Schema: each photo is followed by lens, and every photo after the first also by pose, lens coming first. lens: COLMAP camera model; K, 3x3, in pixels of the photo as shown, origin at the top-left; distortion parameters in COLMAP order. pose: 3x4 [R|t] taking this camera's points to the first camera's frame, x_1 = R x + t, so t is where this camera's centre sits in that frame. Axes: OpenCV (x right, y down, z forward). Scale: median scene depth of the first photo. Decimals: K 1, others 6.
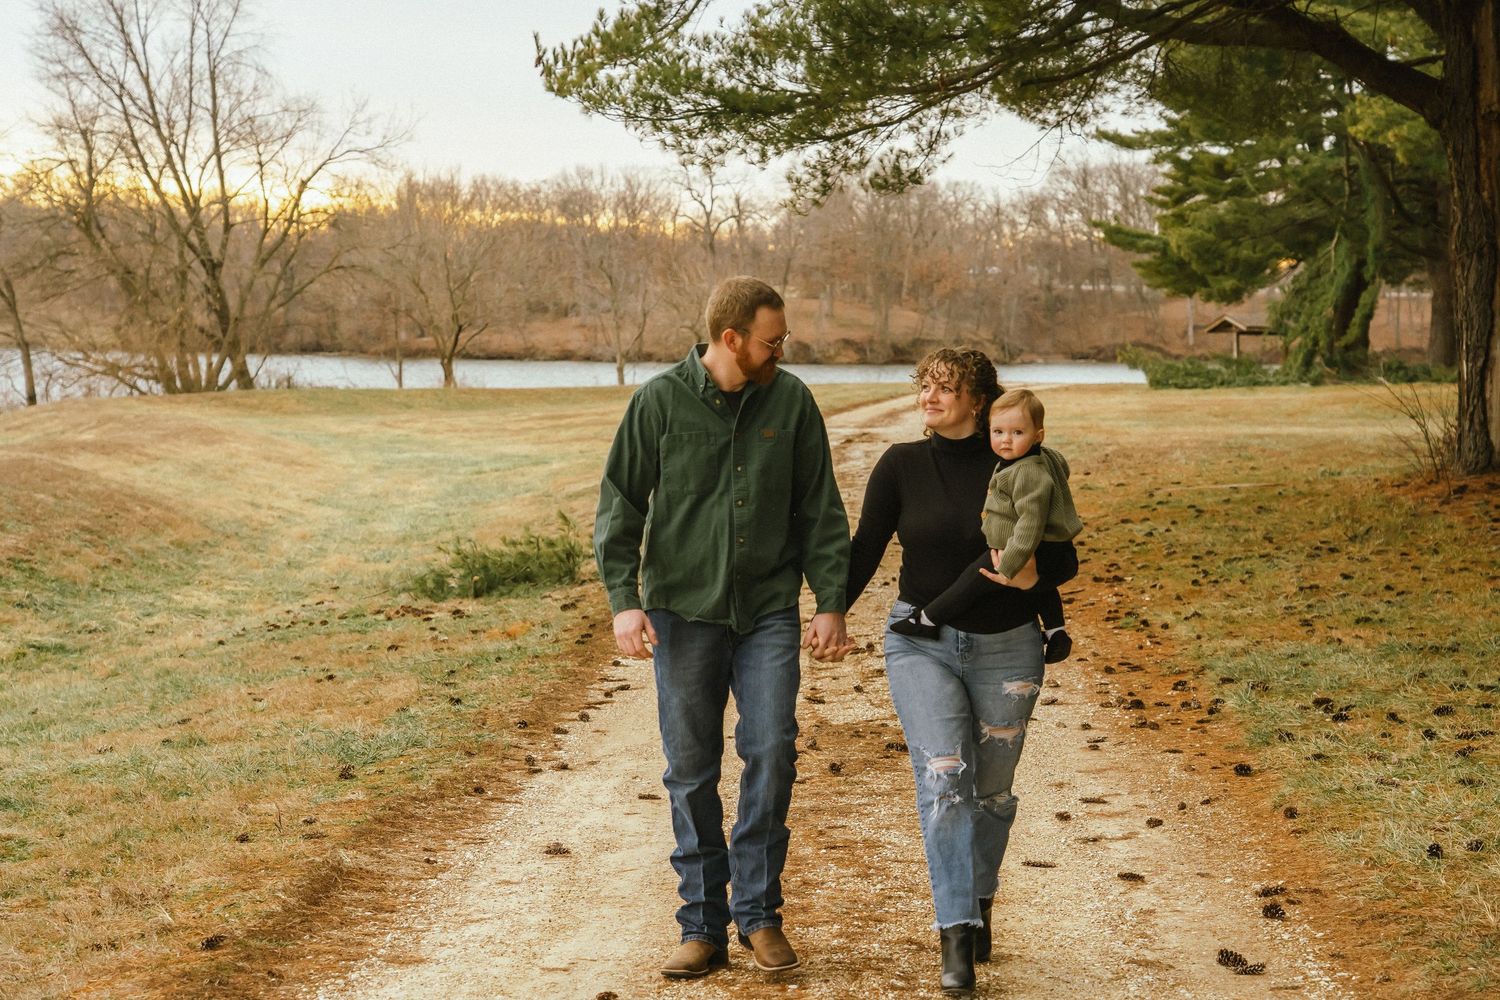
lens RADIAL K [[3184.6, 0, 748.6], [0, 3184.6, 499.4], [0, 0, 1]] dist [0.094182, 0.000000]
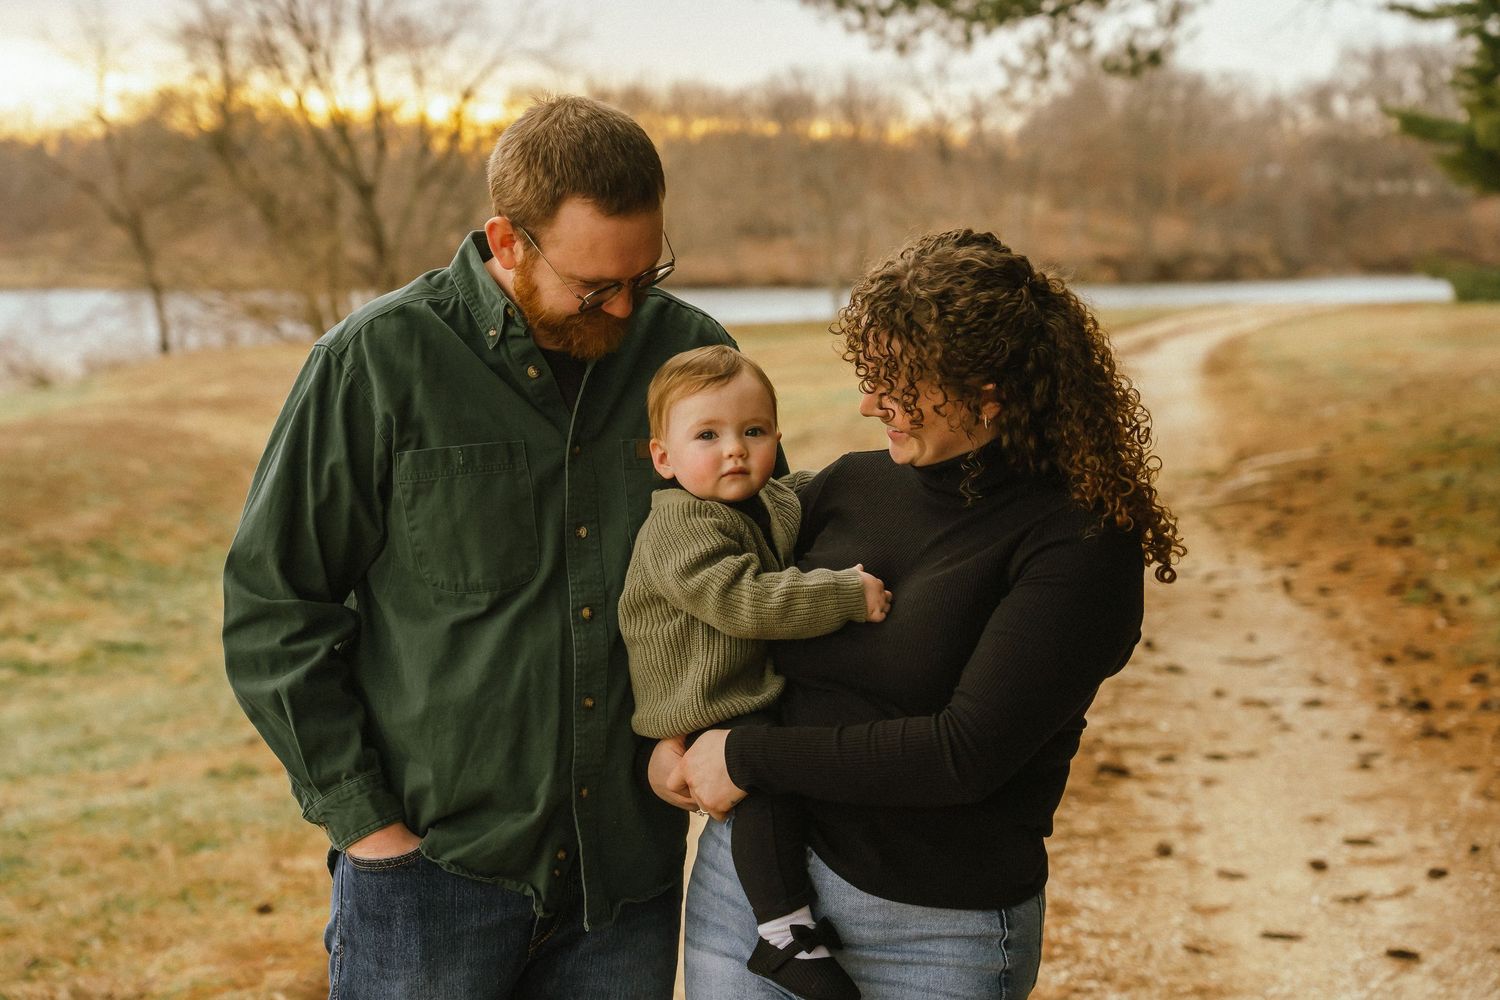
lens RADIAL K [[3646.4, 0, 752.1], [0, 3646.4, 503.5], [0, 0, 1]] dist [0.128907, 0.000000]
pose [[0.997544, -0.021221, -0.066746, 0.007454], [0.022273, 0.999639, 0.015055, -0.001401], [0.066403, -0.016504, 0.997656, 0.035353]]
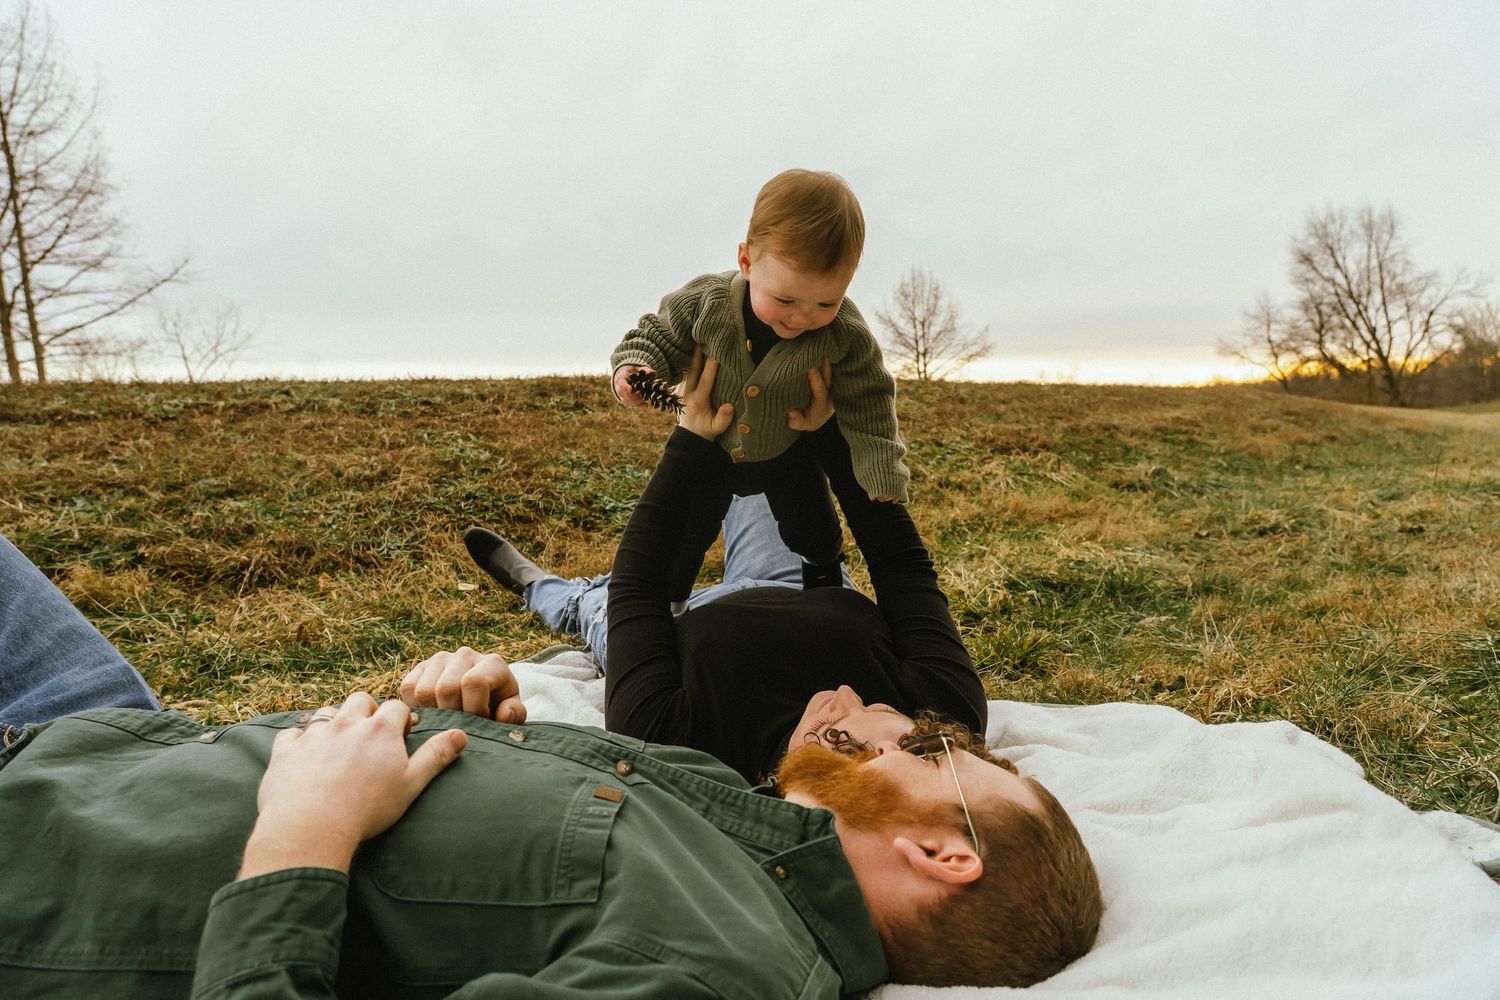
lens RADIAL K [[1037.3, 0, 751.9], [0, 1037.3, 505.2], [0, 0, 1]] dist [-0.001319, 0.000335]
pose [[0.755453, -0.038374, -0.654078, -0.117770], [0.050248, 0.998737, -0.000559, 0.024381], [0.653273, -0.032444, 0.756427, 0.604882]]
